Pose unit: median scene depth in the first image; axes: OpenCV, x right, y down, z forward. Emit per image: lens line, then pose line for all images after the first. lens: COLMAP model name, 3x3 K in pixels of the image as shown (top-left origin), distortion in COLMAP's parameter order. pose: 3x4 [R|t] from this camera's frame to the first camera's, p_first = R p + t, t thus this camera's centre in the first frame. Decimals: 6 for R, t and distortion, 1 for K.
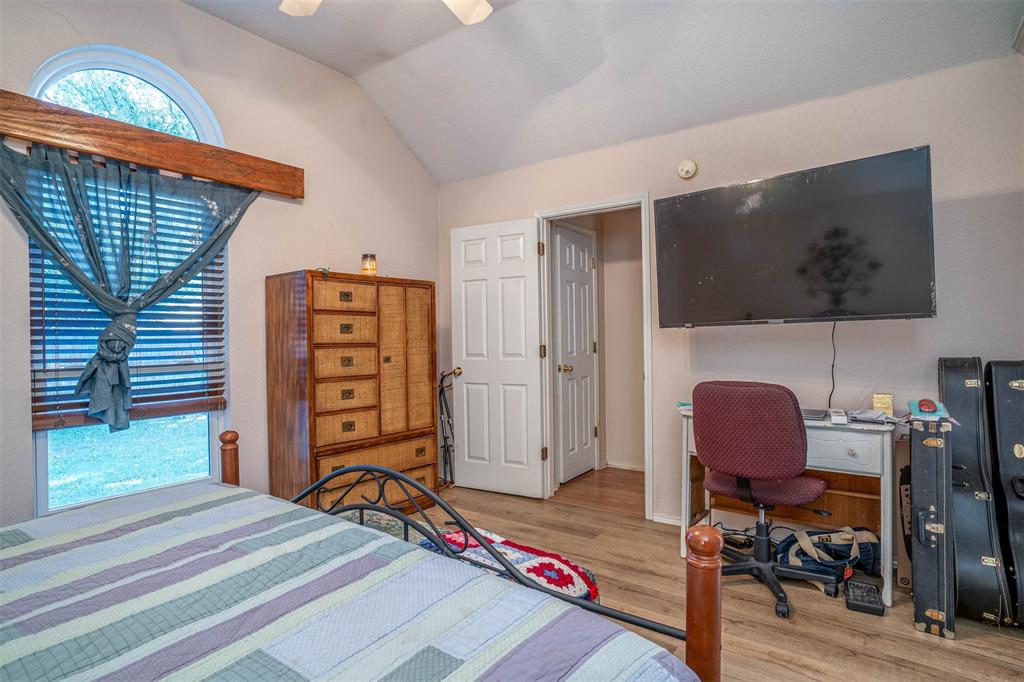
lens RADIAL K [[539.7, 0, 507.5], [0, 539.7, 336.0], [0, 0, 1]] dist [-0.058803, 0.031164]
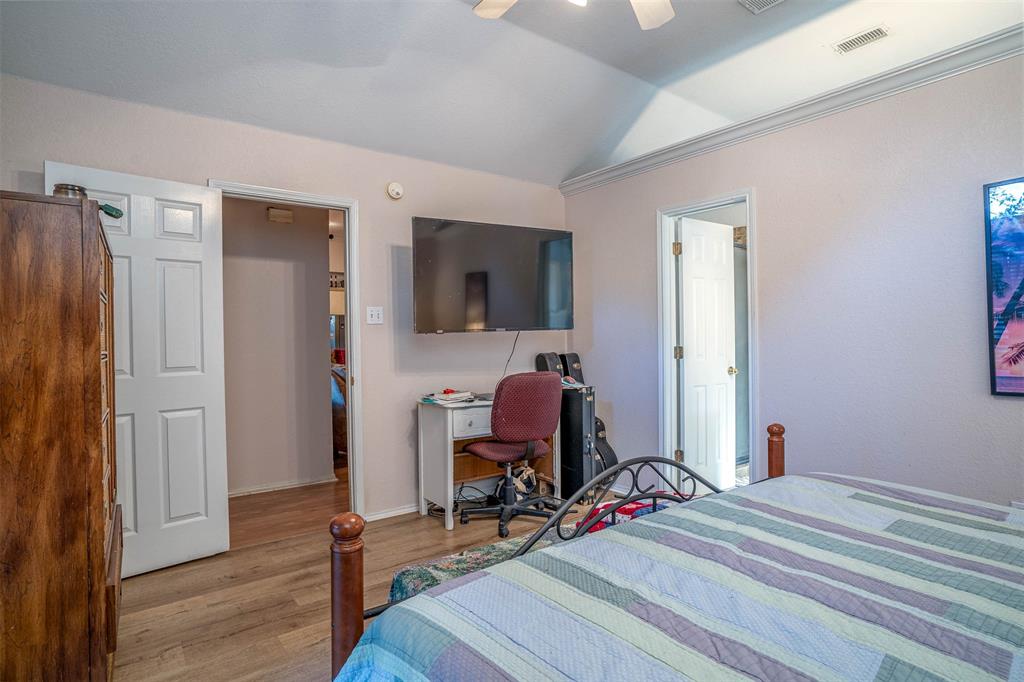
lens RADIAL K [[539.7, 0, 512.8], [0, 539.7, 340.2], [0, 0, 1]] dist [-0.058803, 0.031164]
pose [[0.280832, 0.004292, 0.959747, -0.633639], [0.005699, 0.999965, -0.006139, 0.005457], [-0.959740, 0.007194, 0.280798, 0.440929]]
